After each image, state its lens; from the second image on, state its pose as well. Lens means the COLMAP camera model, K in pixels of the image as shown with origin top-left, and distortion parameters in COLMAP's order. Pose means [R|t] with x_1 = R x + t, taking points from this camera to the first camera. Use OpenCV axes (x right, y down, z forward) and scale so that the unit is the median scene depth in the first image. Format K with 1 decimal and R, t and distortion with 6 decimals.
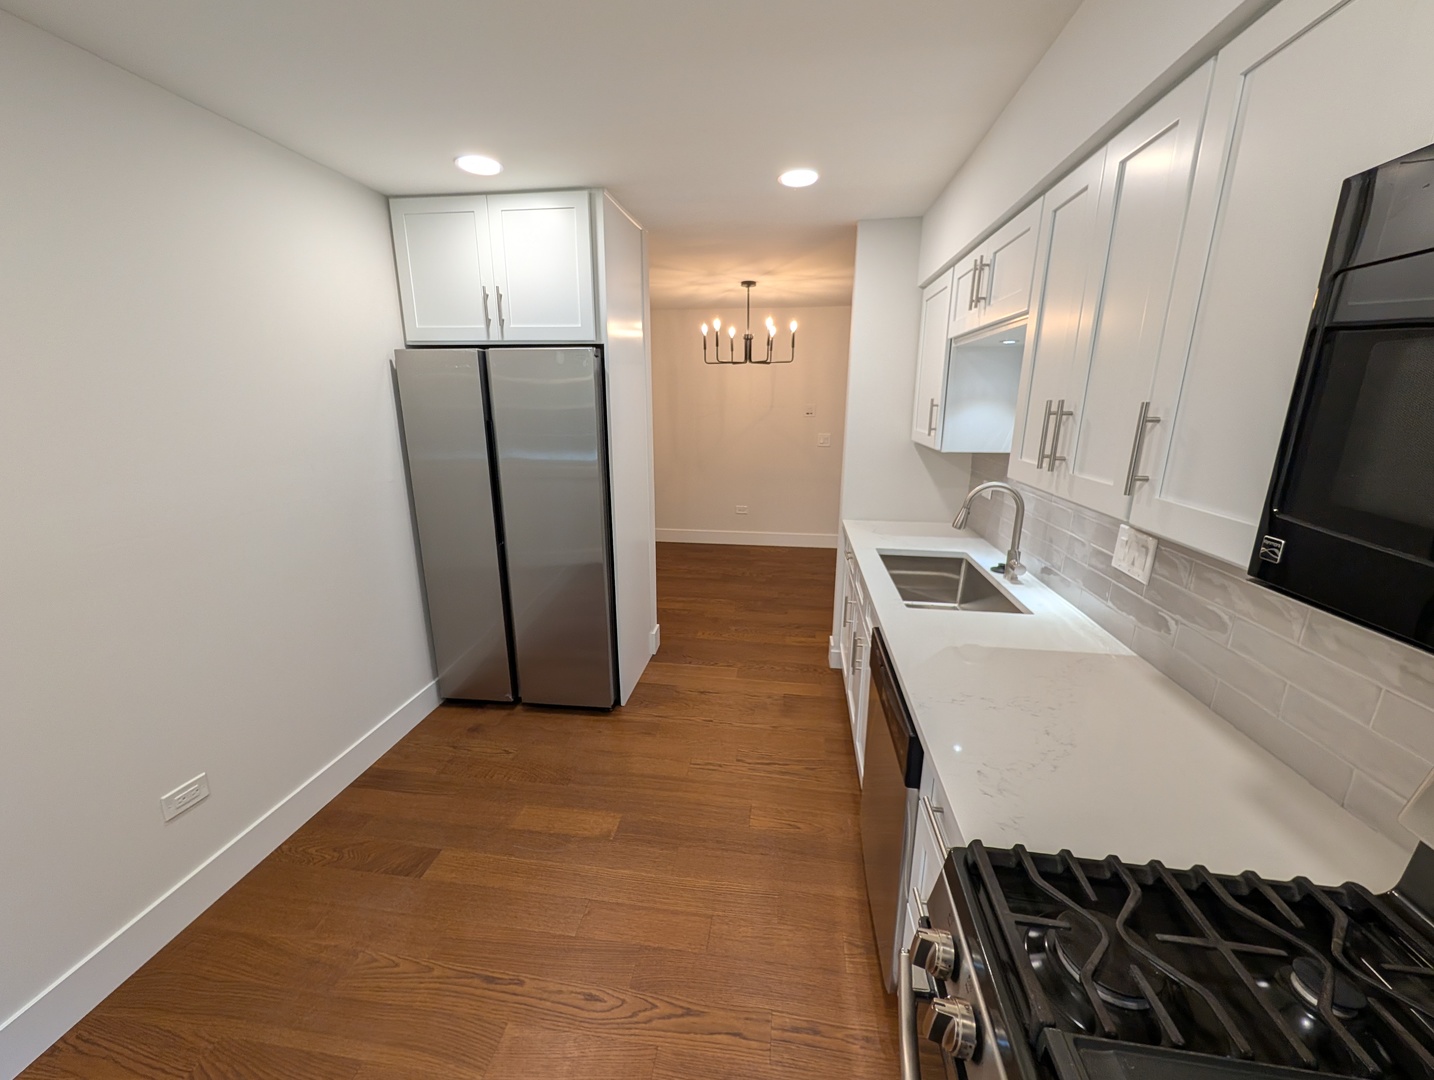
lens RADIAL K [[551.9, 0, 715.2], [0, 551.9, 539.3], [0, 0, 1]] dist [0.002088, -0.000320]
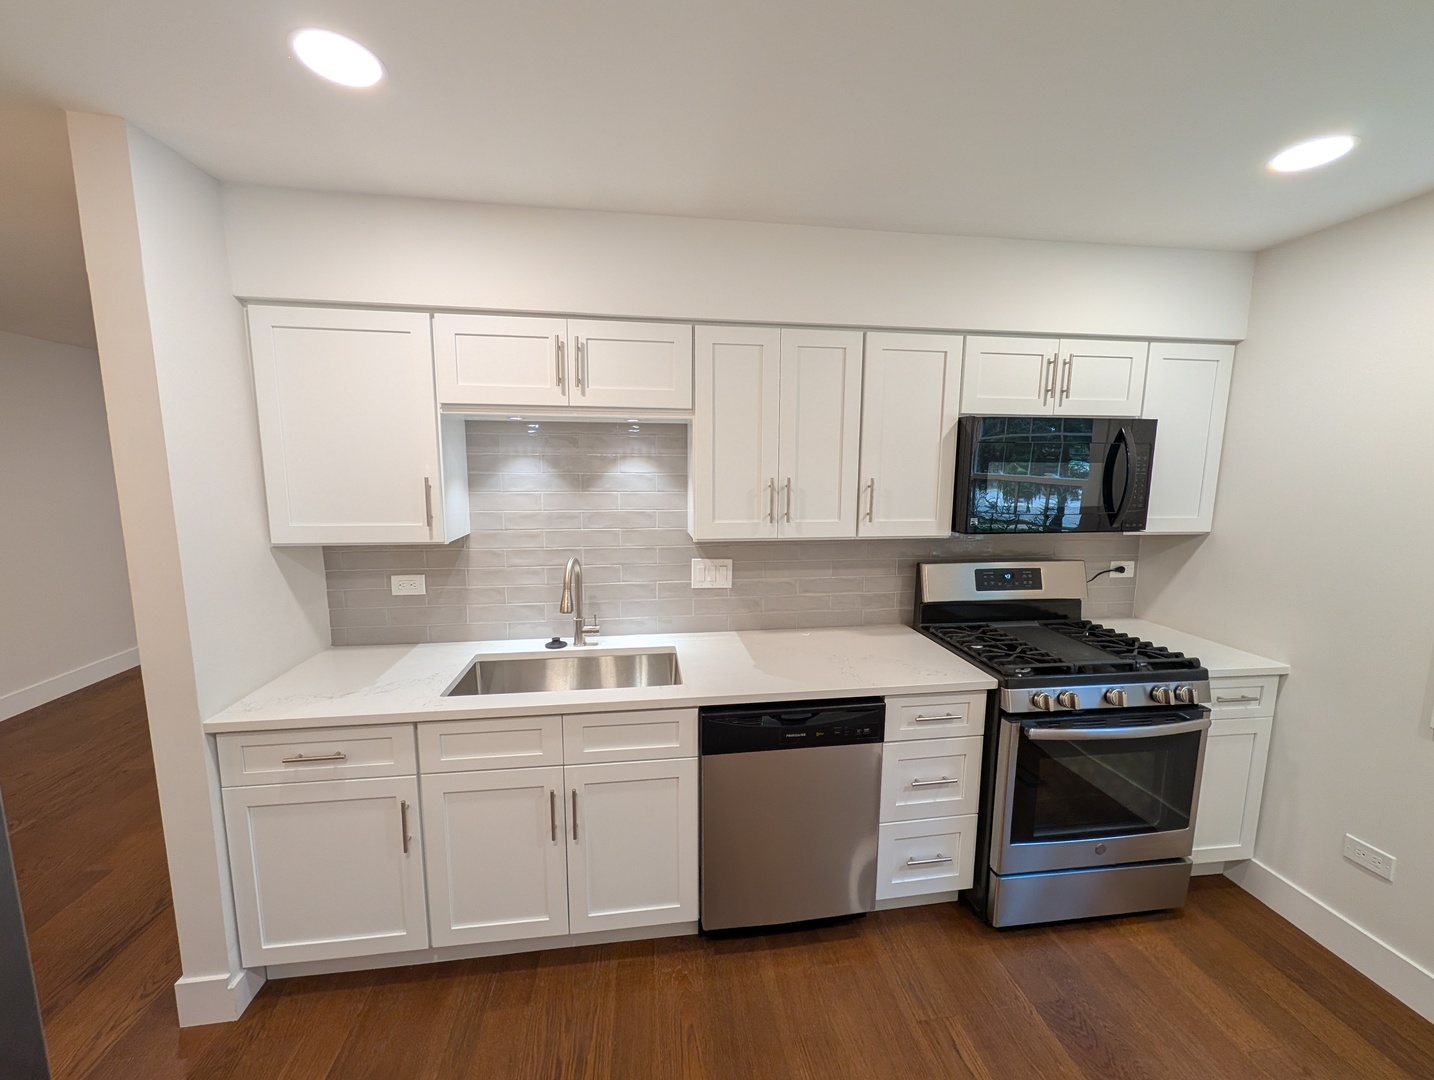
lens RADIAL K [[551.9, 0, 712.5], [0, 551.9, 538.6], [0, 0, 1]] dist [0.002088, -0.000320]
pose [[-0.274520, -0.133066, 0.952330, -0.497972], [0.235296, 0.950975, 0.200703, -0.270952], [-0.932349, 0.279177, -0.229752, 0.960675]]
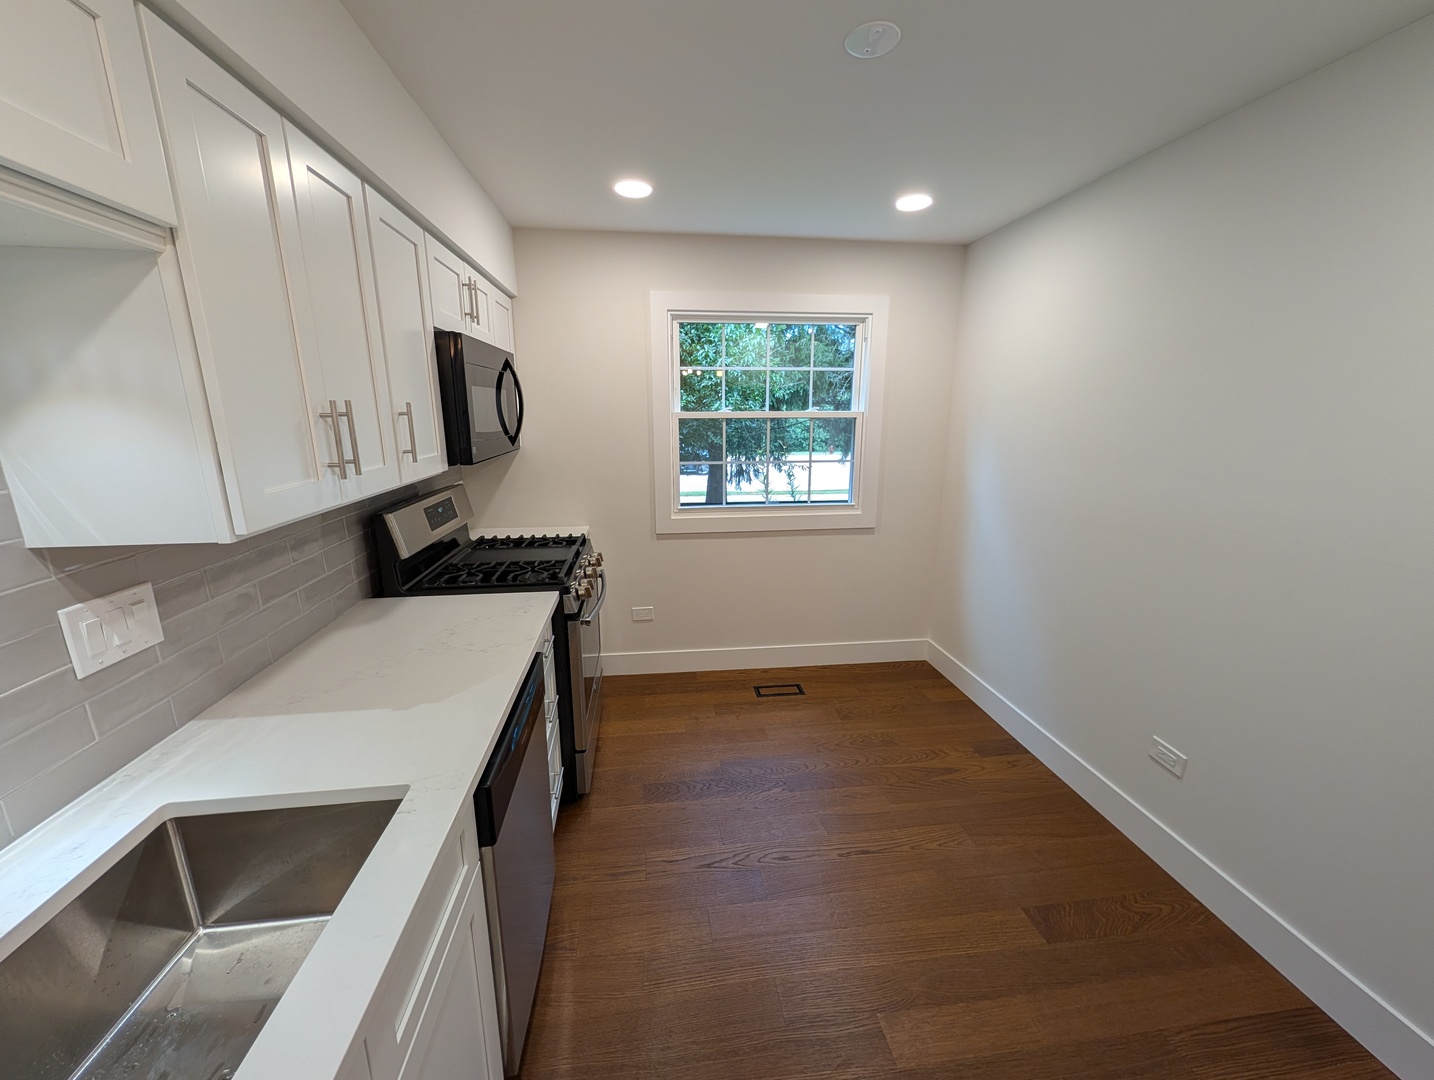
lens RADIAL K [[551.9, 0, 717.1], [0, 551.9, 538.7], [0, 0, 1]] dist [0.002088, -0.000320]
pose [[-0.964997, 0.055291, -0.256366, 0.159889], [-0.070834, 0.886246, 0.457767, -0.311436], [0.252513, 0.459903, -0.851308, 1.239226]]
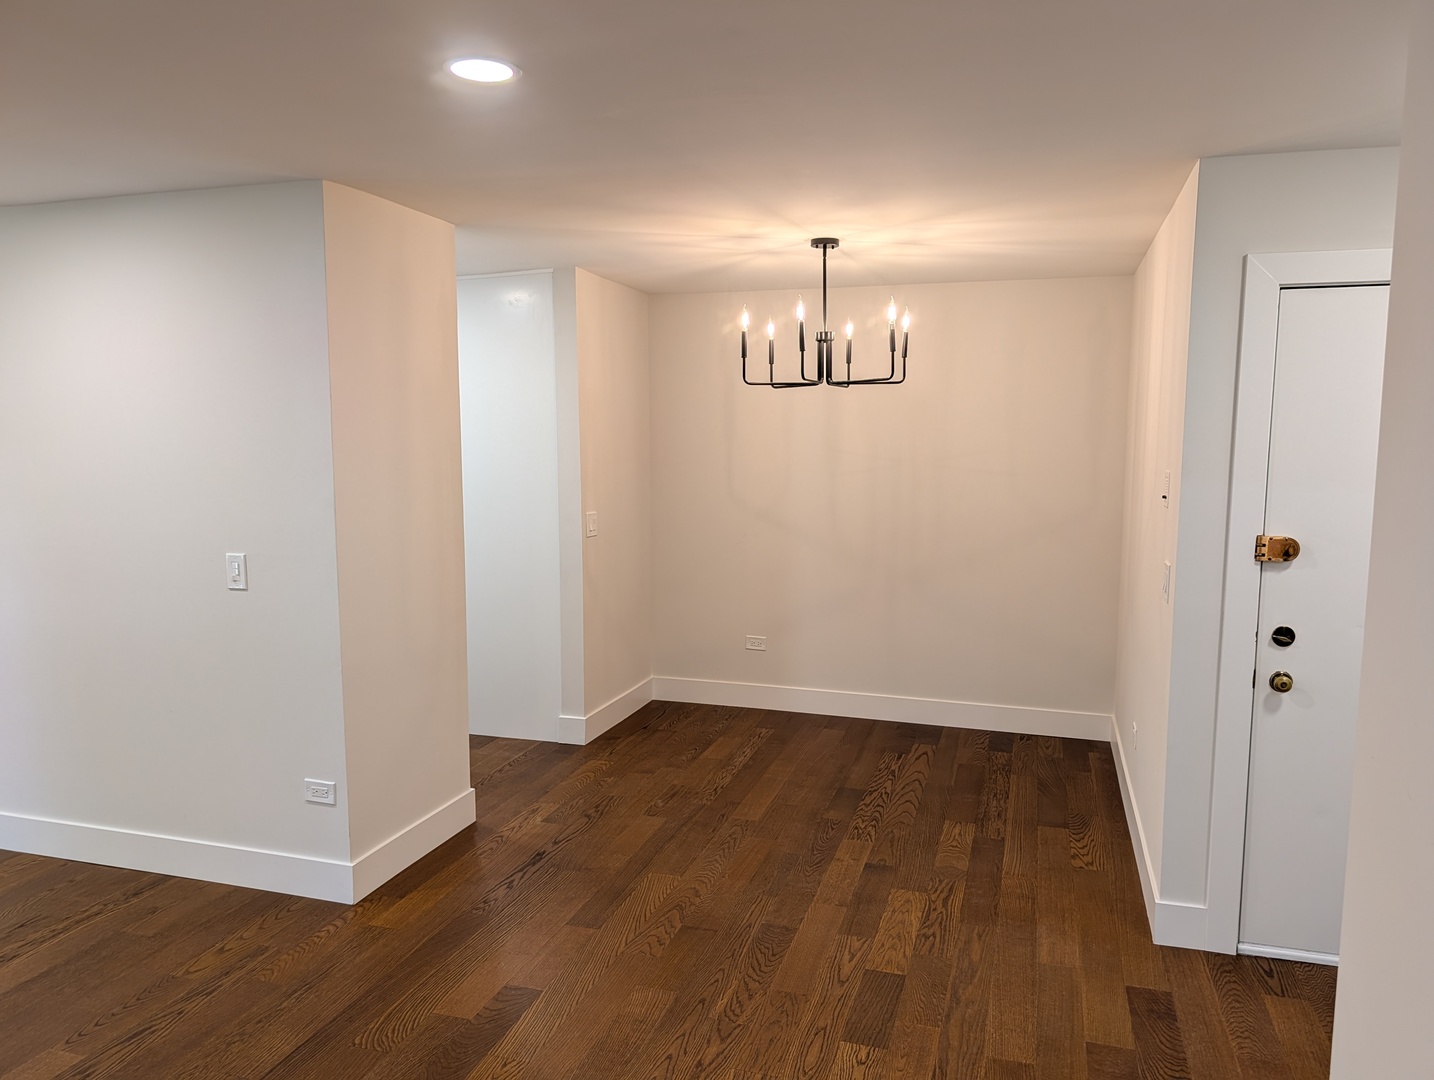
lens RADIAL K [[1034.6, 0, 719.3], [0, 1034.6, 563.9], [0, 0, 1]] dist [0.041062, -0.046534]
pose [[-0.159863, 0.119015, -0.979938, 2.263197], [-0.250879, 0.955212, 0.156940, -0.597087], [0.954727, 0.270935, -0.122845, 2.249257]]
